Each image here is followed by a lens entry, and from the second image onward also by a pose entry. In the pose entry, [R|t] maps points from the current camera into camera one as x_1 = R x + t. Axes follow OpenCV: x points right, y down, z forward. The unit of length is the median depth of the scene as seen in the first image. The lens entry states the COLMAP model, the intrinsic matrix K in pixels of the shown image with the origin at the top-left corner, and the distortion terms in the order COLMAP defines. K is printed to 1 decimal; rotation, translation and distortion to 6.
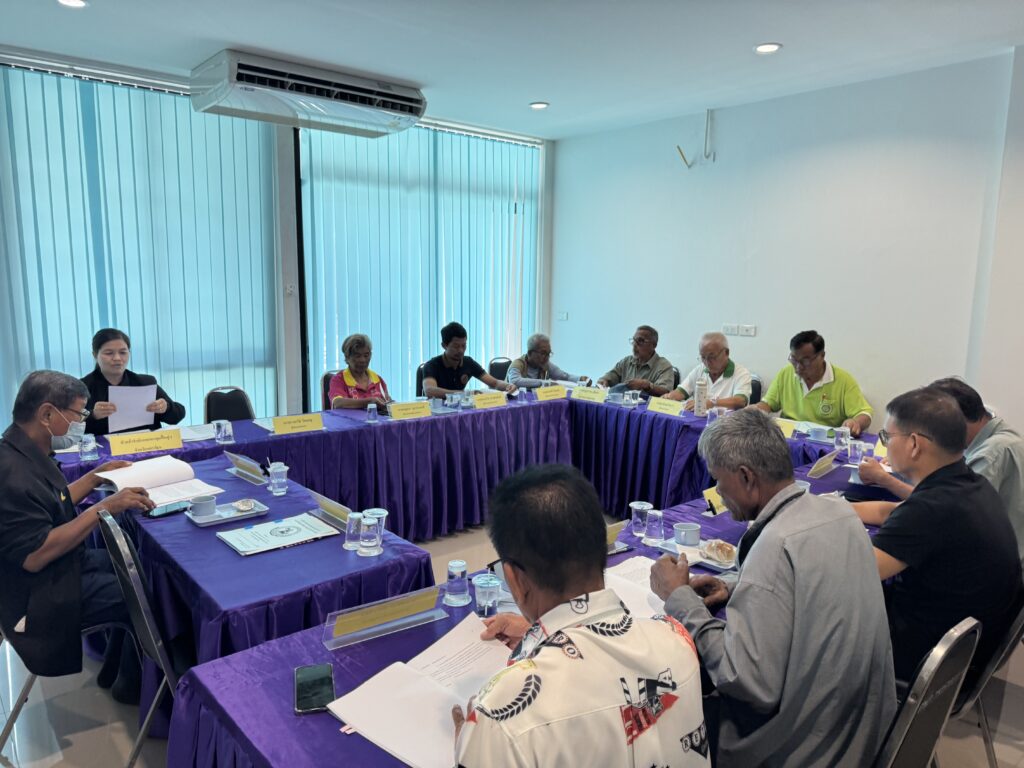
lens RADIAL K [[725.5, 0, 507.7], [0, 725.5, 386.5], [0, 0, 1]] dist [0.005499, -0.001045]
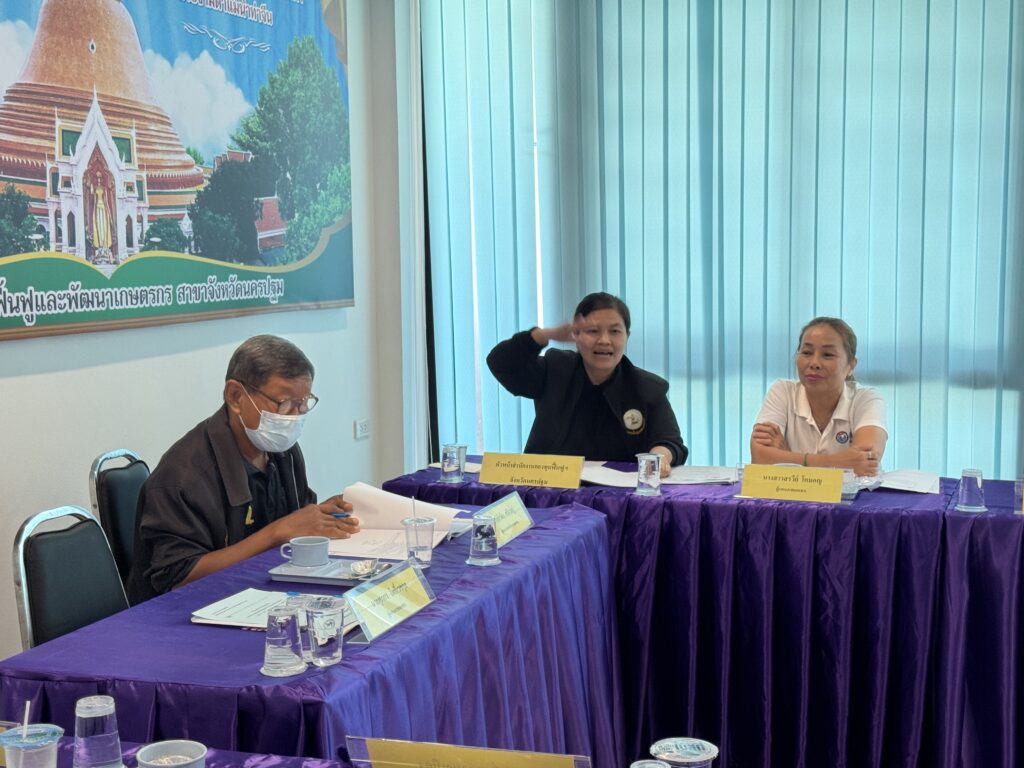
lens RADIAL K [[1424.2, 0, 523.5], [0, 1424.2, 379.8], [0, 0, 1]] dist [0.194499, -0.376482]
pose [[0.503052, 0.061896, -0.862037, 0.385181], [-0.106080, 0.994312, 0.009489, -0.007115], [0.857721, 0.086672, 0.506756, 0.282042]]
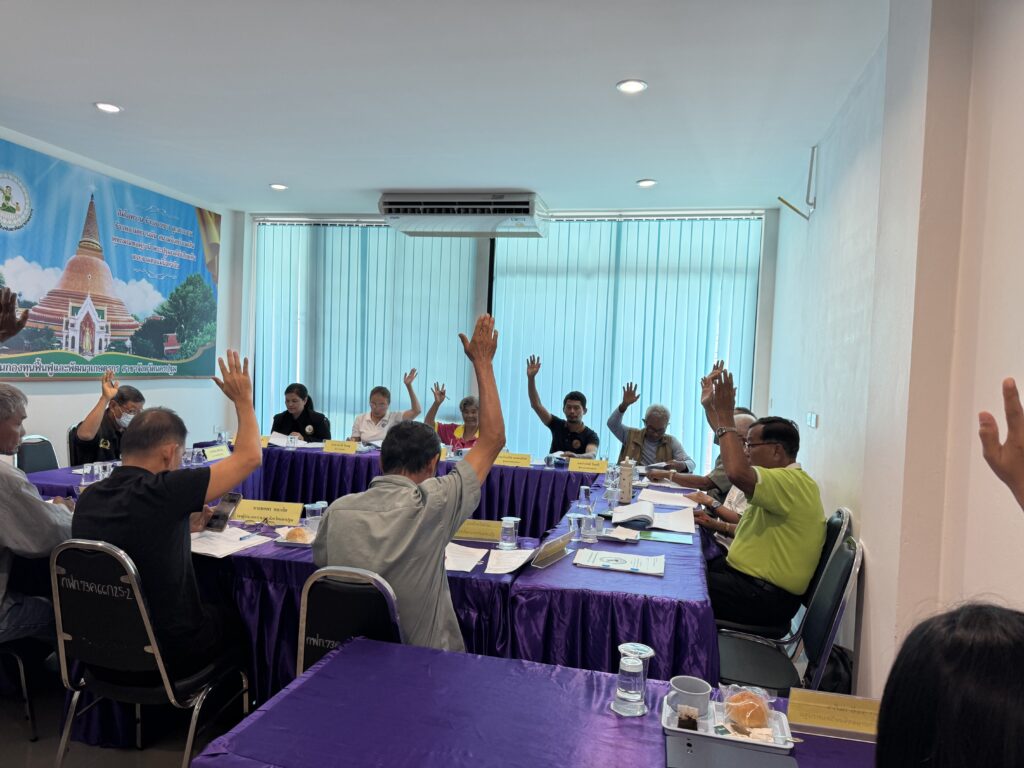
lens RADIAL K [[719.1, 0, 515.3], [0, 719.1, 385.9], [0, 0, 1]] dist [0.011472, -0.013753]
pose [[0.612751, 0.034191, -0.789536, 0.840531], [-0.148789, 0.986188, -0.072766, -0.011344], [0.776143, 0.162062, 0.609375, 0.333216]]
